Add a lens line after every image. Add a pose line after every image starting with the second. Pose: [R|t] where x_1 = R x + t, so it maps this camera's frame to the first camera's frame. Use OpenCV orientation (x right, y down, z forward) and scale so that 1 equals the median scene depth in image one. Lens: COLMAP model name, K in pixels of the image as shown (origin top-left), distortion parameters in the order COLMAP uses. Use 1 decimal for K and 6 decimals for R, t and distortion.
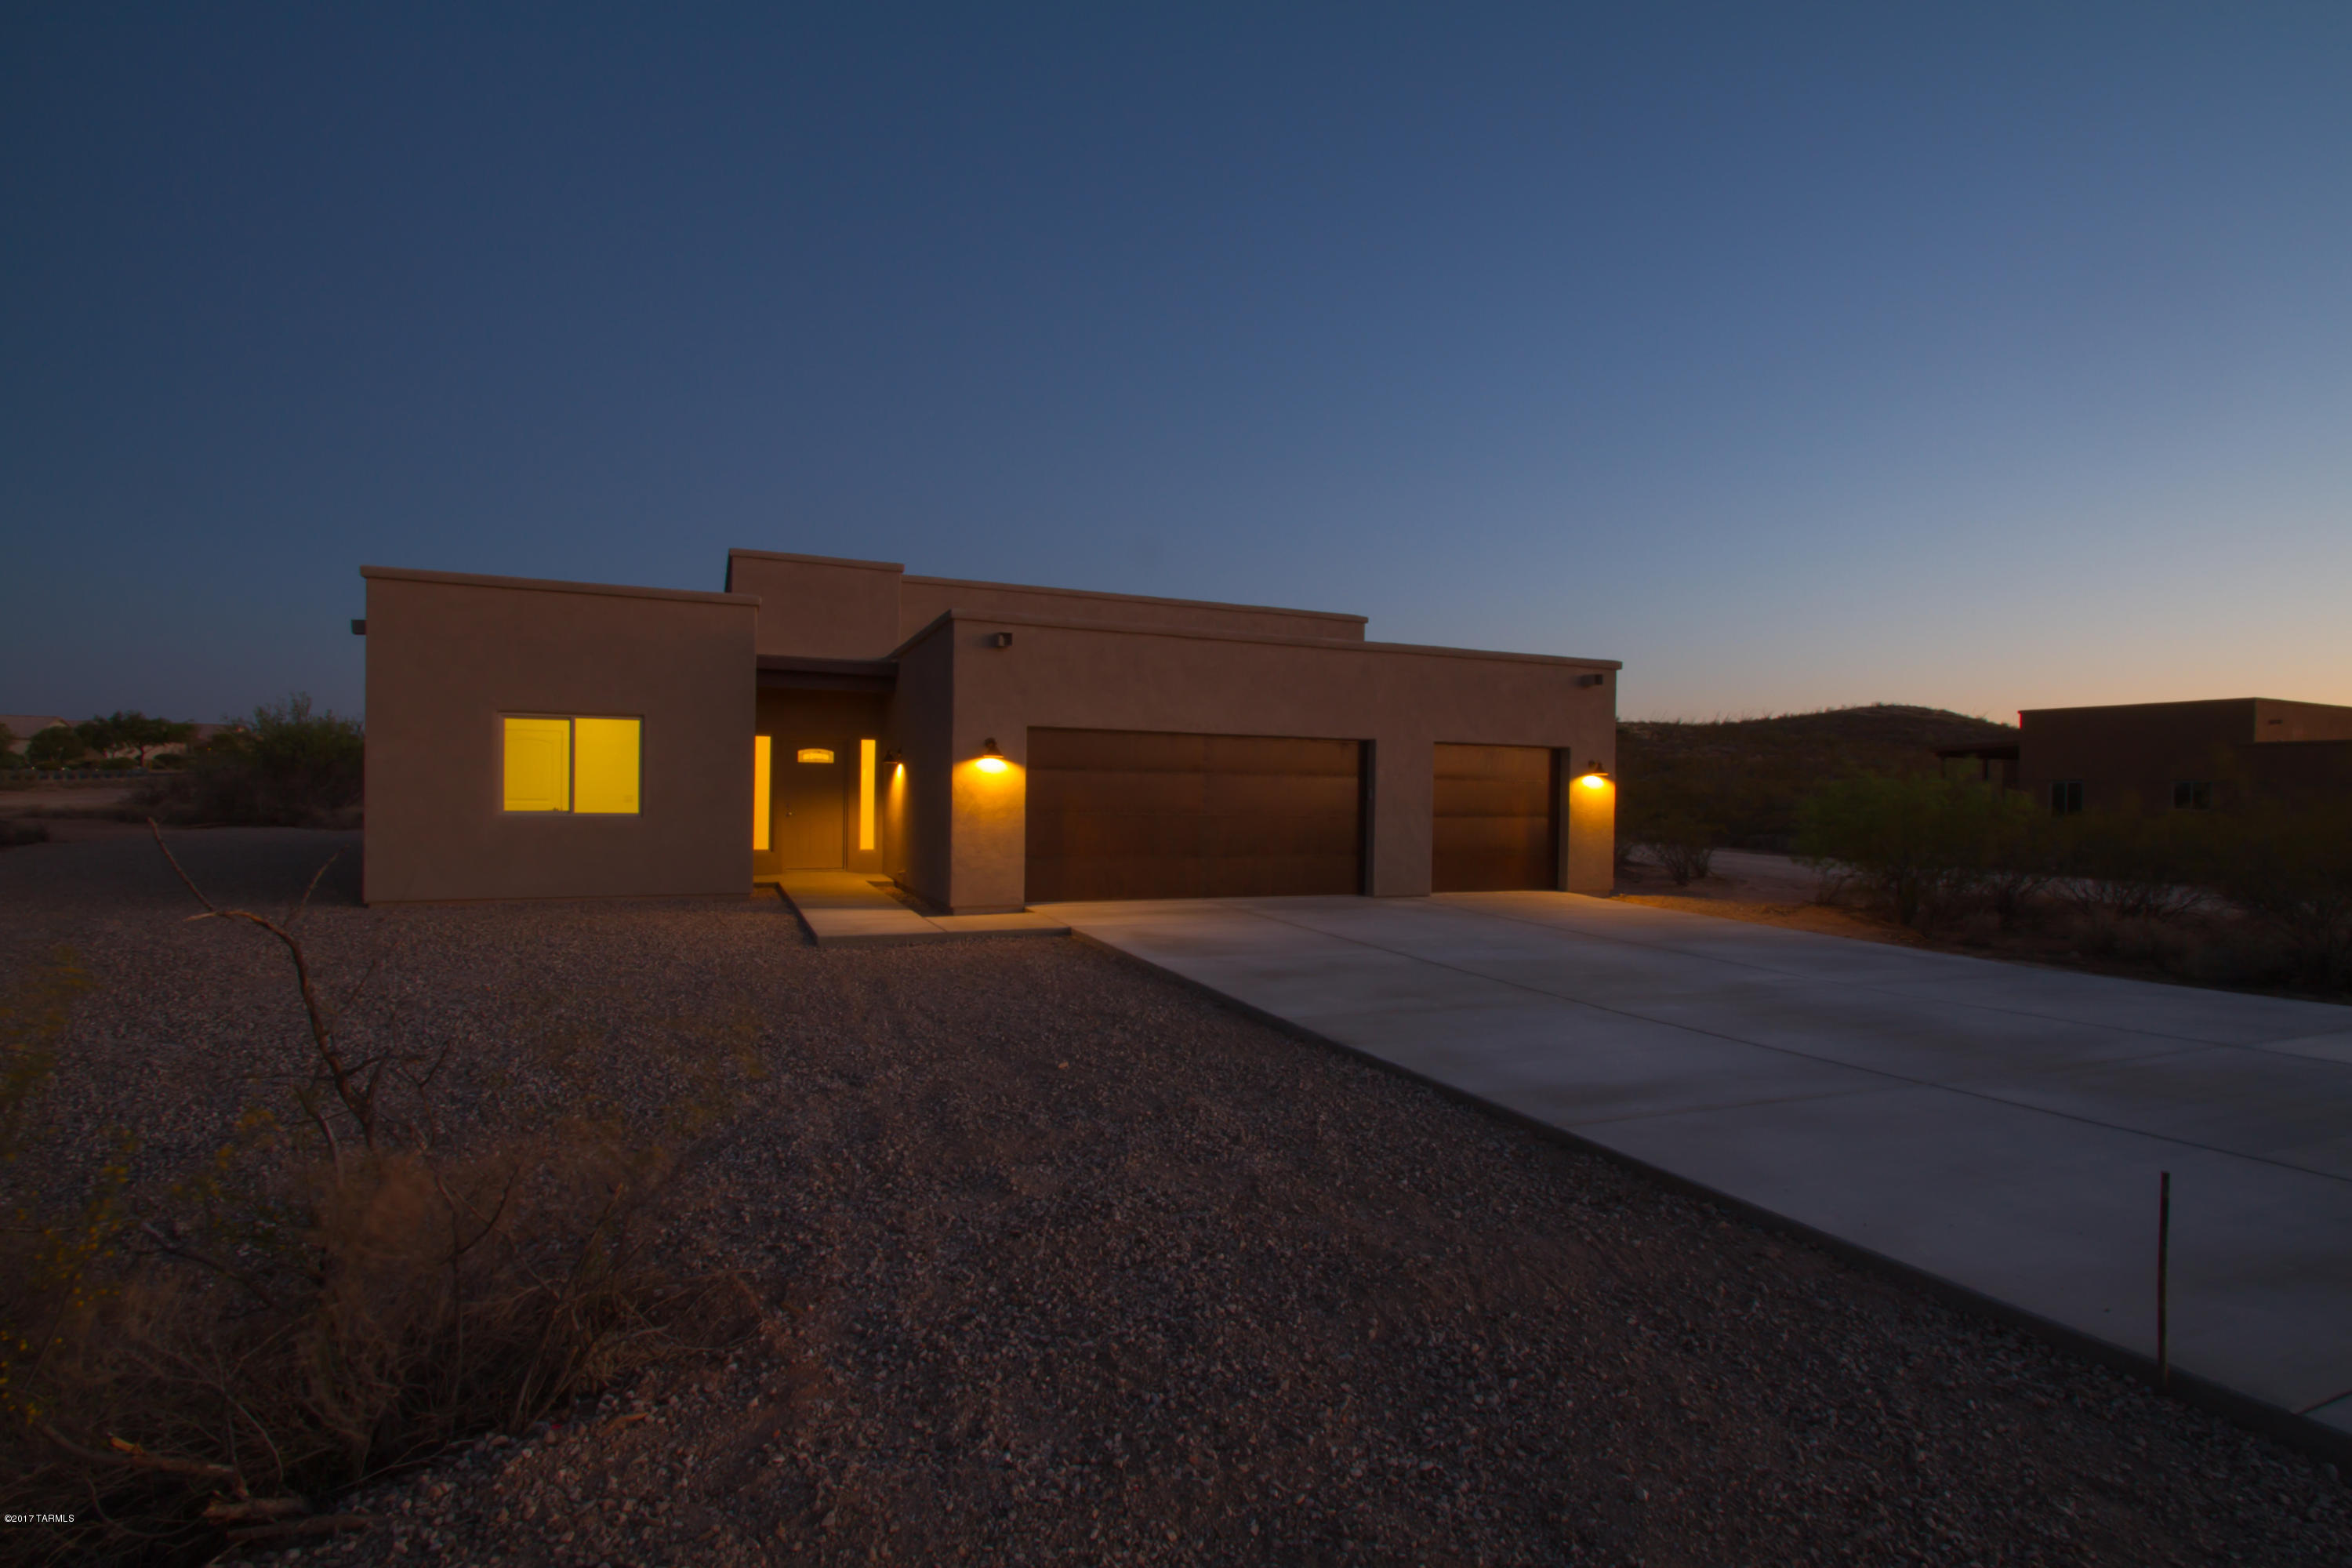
lens RADIAL K [[1094.7, 0, 1189.9], [0, 1094.7, 810.7], [0, 0, 1]] dist [0.006690, -0.012132]
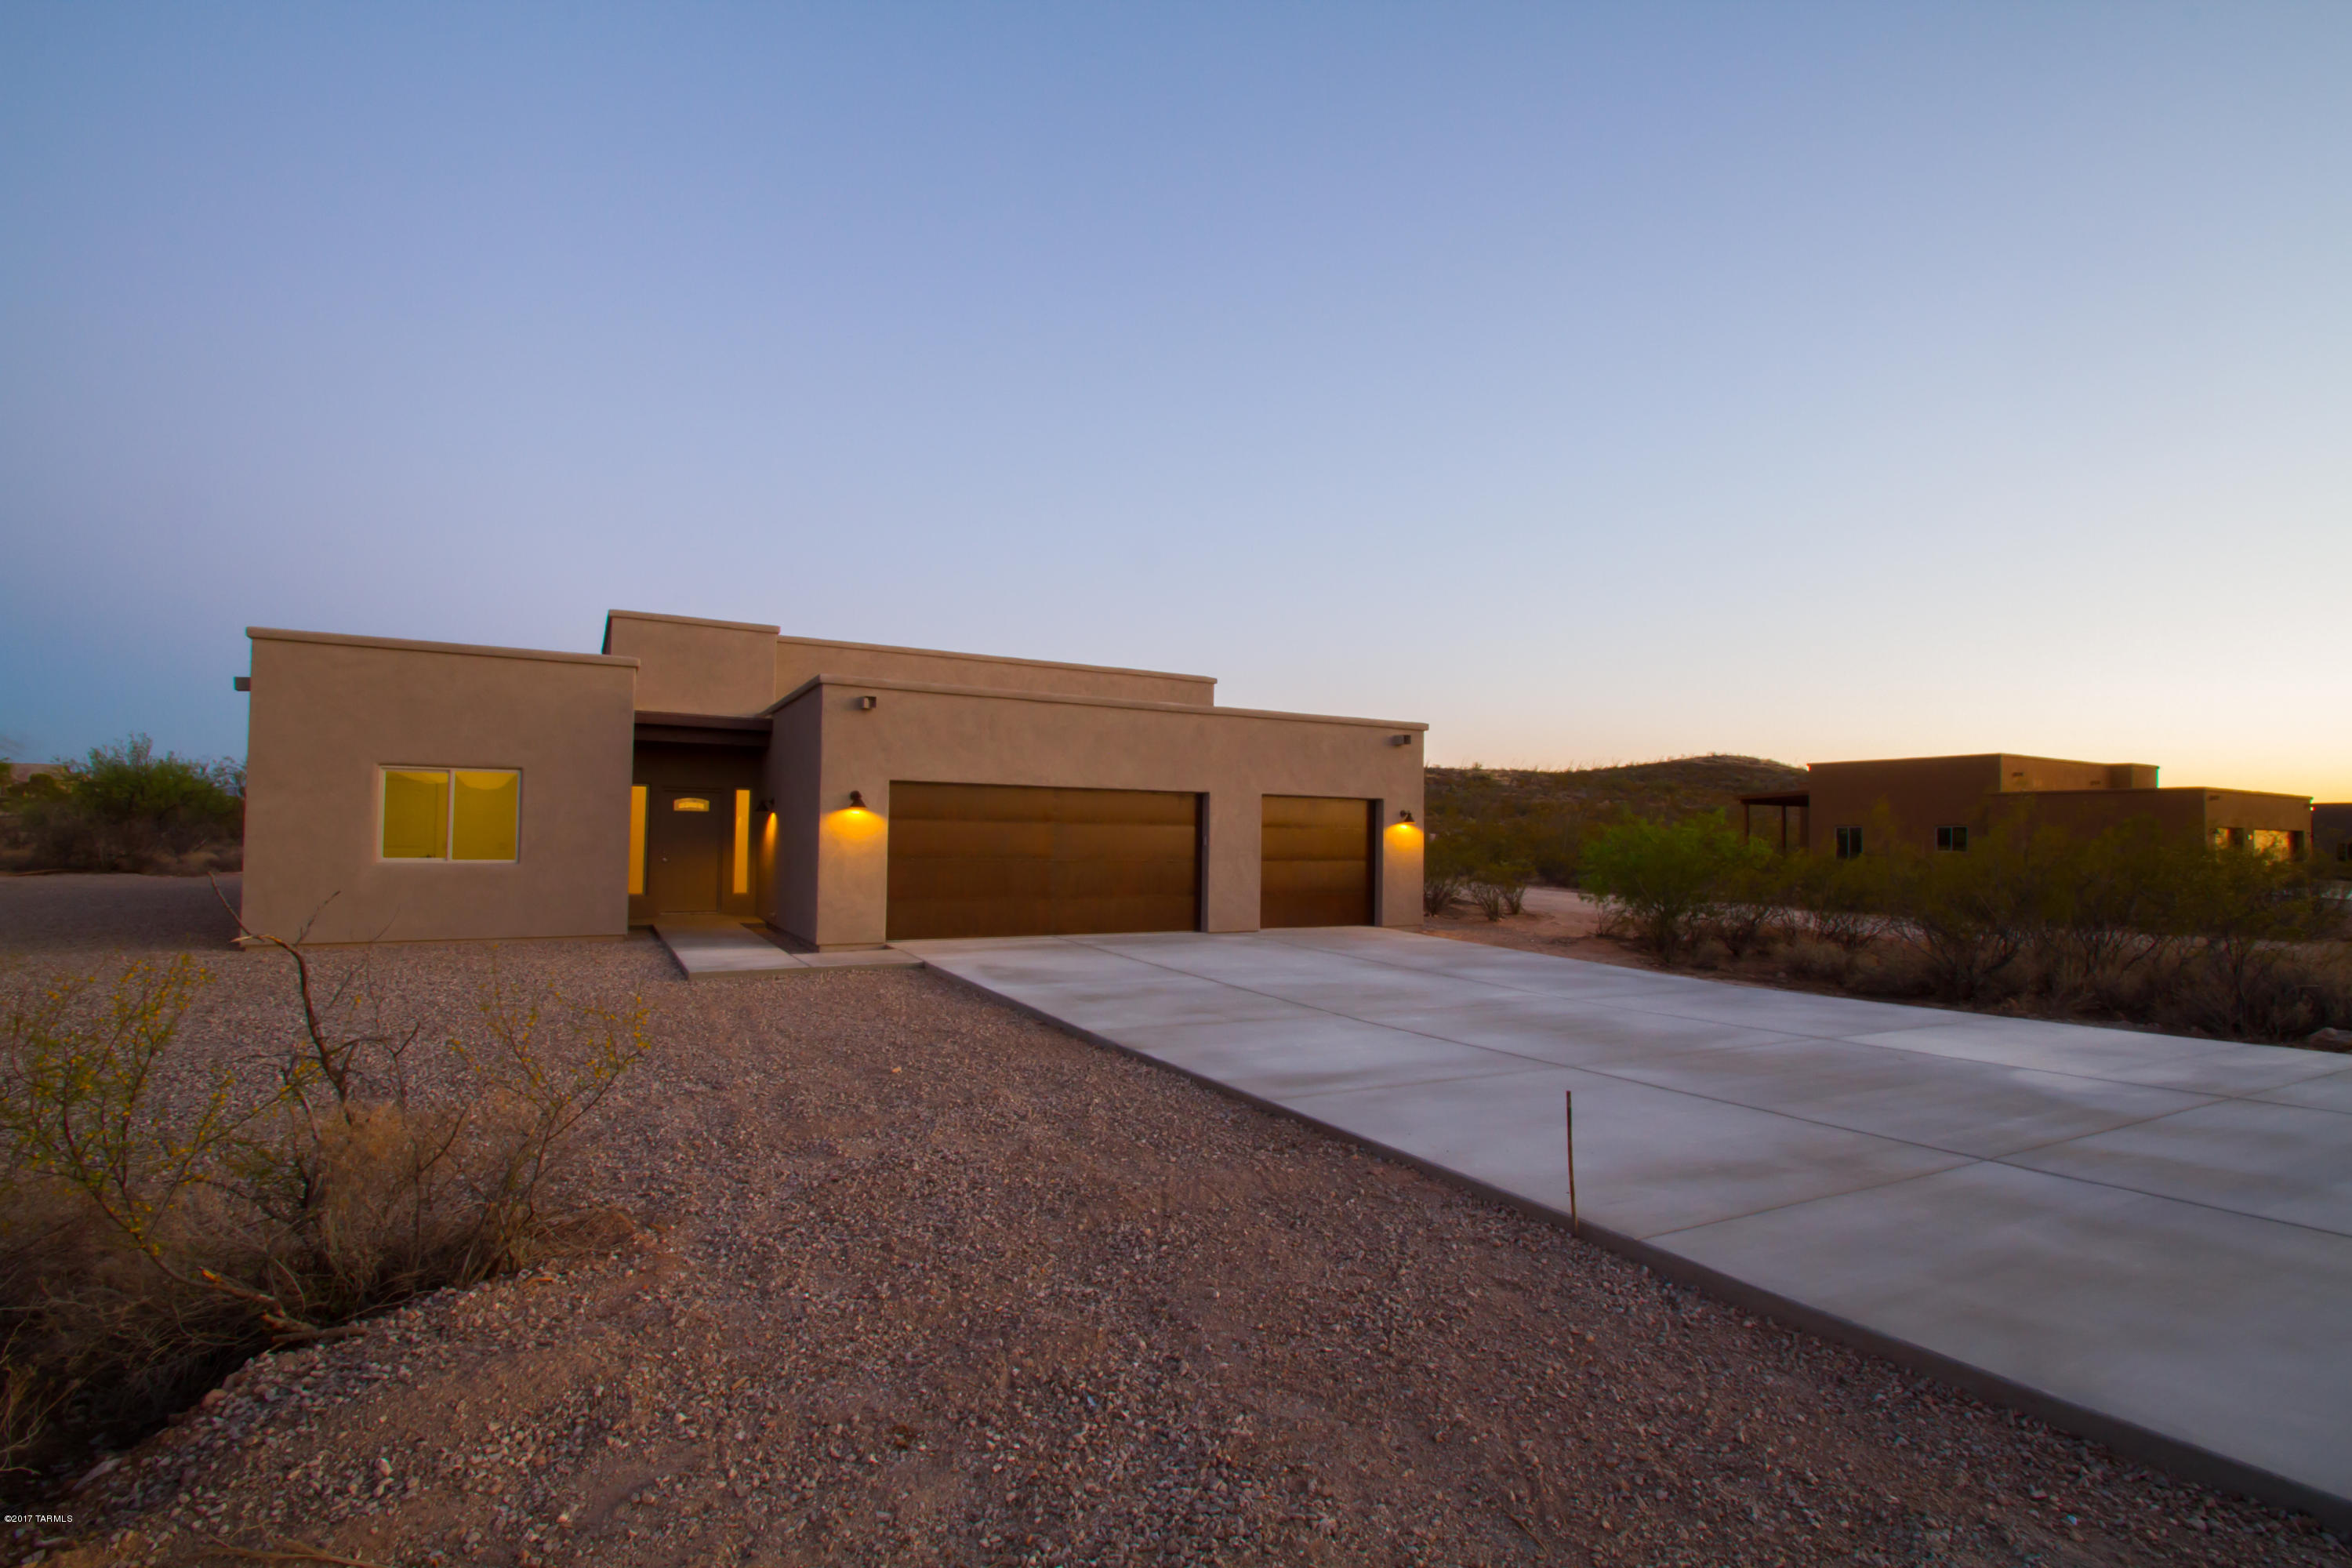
lens RADIAL K [[1094.7, 0, 1189.9], [0, 1094.7, 810.7], [0, 0, 1]] dist [0.006690, -0.012132]
pose [[0.995409, 0.001640, 0.095698, 0.060427], [0.002098, 0.999239, -0.038941, -0.003516], [-0.095689, 0.038963, 0.994648, -0.162188]]
